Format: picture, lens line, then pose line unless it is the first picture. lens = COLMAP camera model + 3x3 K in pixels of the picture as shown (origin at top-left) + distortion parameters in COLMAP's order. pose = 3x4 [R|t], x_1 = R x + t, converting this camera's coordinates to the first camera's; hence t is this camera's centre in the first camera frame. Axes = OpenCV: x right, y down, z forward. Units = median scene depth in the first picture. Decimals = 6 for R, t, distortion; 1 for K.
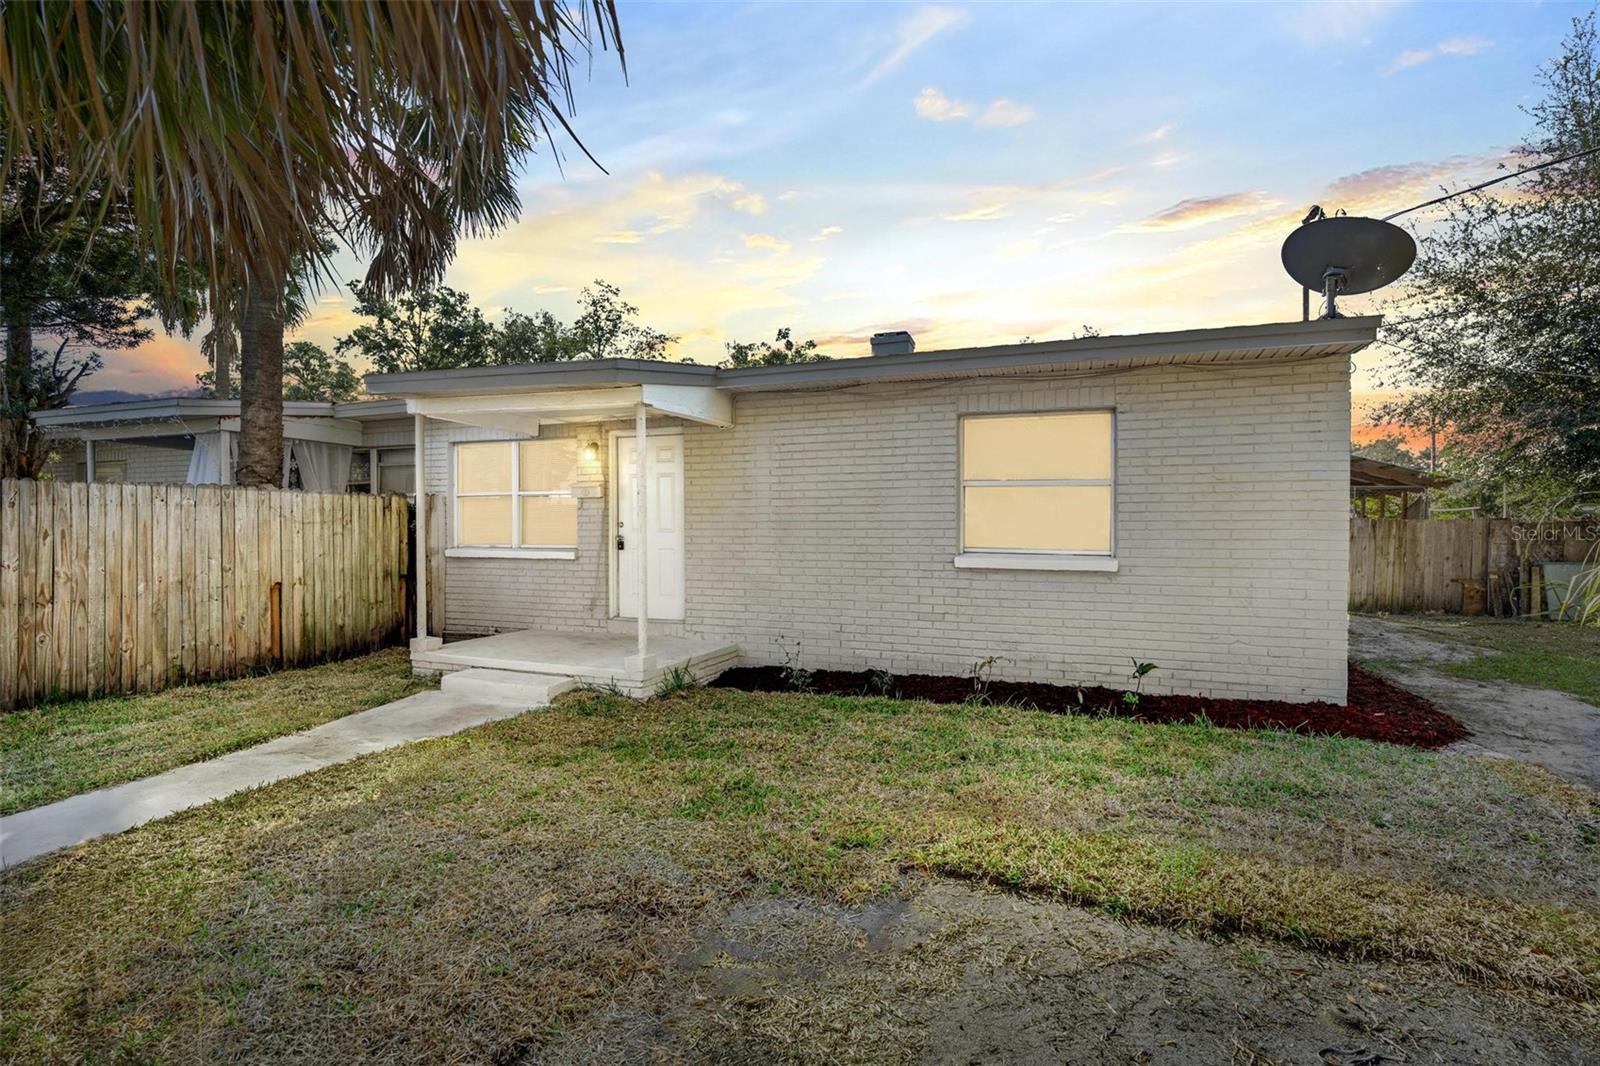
lens RADIAL K [[733.8, 0, 794.0], [0, 733.8, 536.2], [0, 0, 1]] dist [-0.000242, 0.001703]
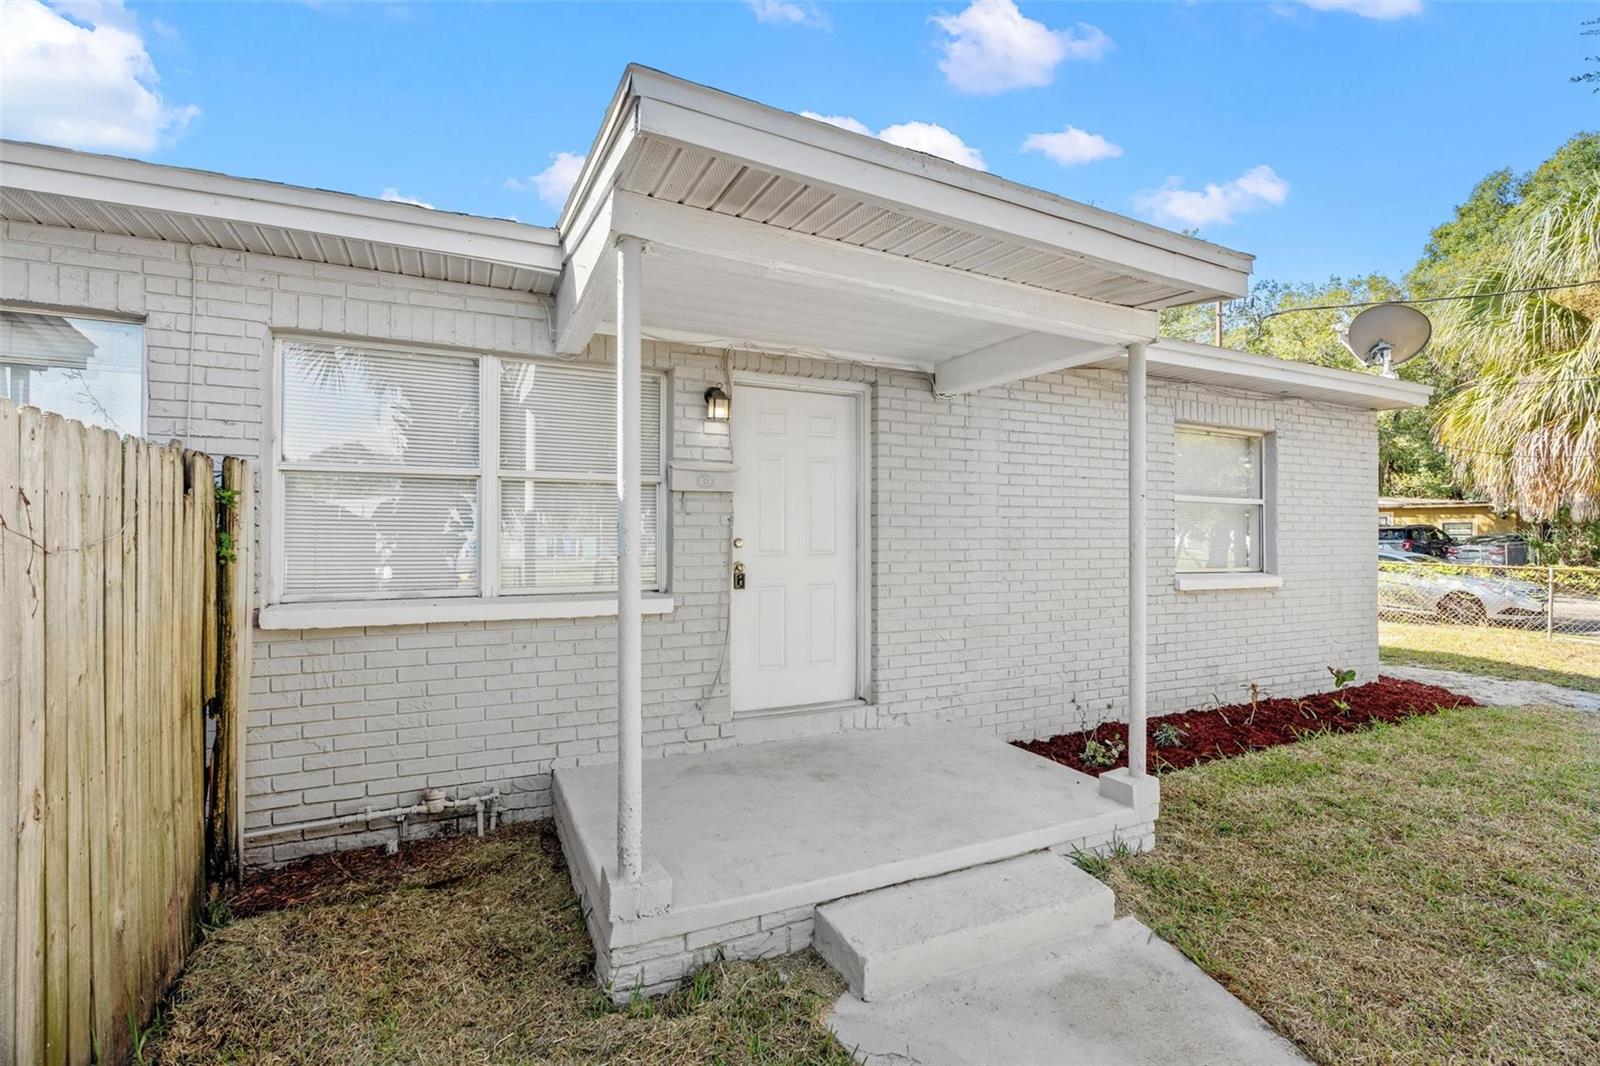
lens RADIAL K [[733.8, 0, 800.0], [0, 733.8, 525.0], [0, 0, 1]] dist [-0.000242, 0.001703]
pose [[0.680940, 0.008620, 0.732289, -0.651630], [0.004408, 0.999864, -0.015868, -0.021826], [-0.732326, 0.014033, 0.680809, 0.634984]]
